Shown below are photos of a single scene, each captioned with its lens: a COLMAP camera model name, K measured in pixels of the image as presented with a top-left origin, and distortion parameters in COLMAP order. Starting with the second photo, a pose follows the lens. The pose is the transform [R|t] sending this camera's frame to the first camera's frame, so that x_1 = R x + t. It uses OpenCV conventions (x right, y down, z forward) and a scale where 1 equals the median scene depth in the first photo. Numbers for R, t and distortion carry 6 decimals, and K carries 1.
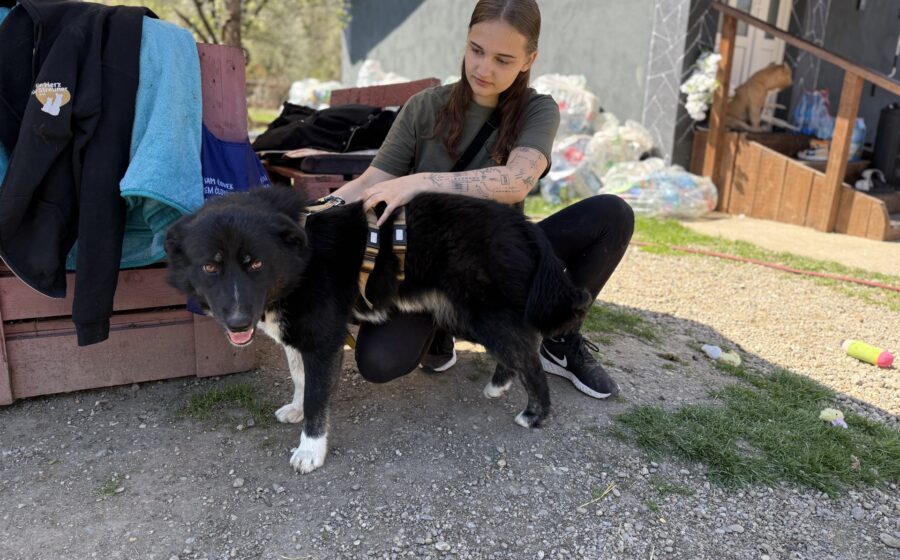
lens RADIAL K [[636.2, 0, 450.0], [0, 636.2, 280.0], [0, 0, 1]] dist [-0.002097, 0.001103]
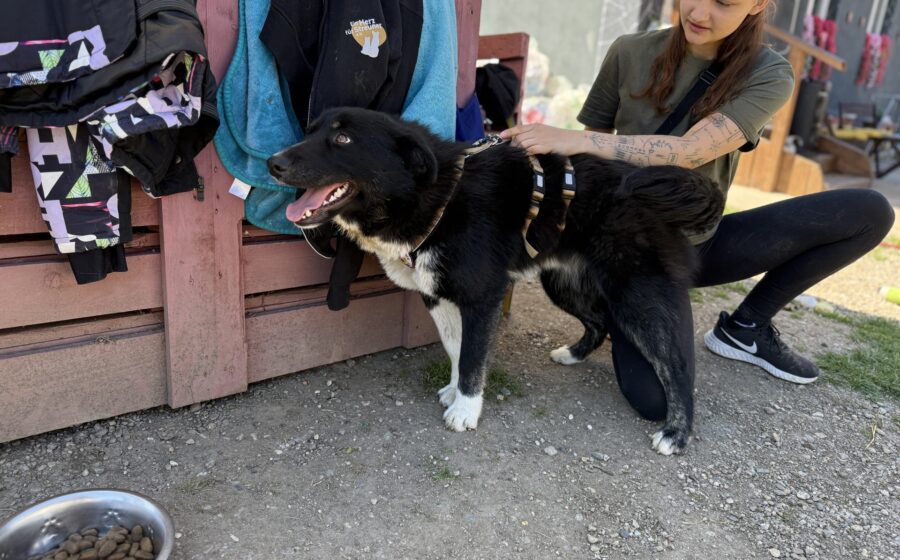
lens RADIAL K [[632.4, 0, 449.1], [0, 632.4, 275.3], [0, 0, 1]] dist [-0.004765, -0.007685]
pose [[0.977593, -0.030191, 0.208329, -0.203280], [0.019400, 0.998371, 0.053651, -0.001040], [-0.209610, -0.048408, 0.976586, 0.036516]]
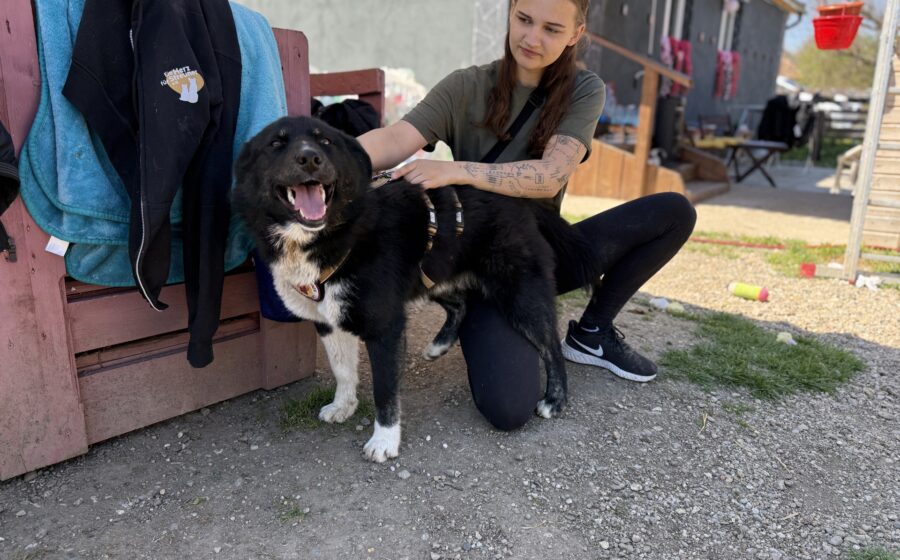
lens RADIAL K [[626.5, 0, 450.0], [0, 626.5, 280.0], [0, 0, 1]] dist [0.054715, -0.099229]
pose [[0.932493, -0.104769, 0.345658, -0.173437], [0.100882, 0.994468, 0.029270, -0.002257], [-0.346813, 0.007576, 0.937904, 0.018696]]
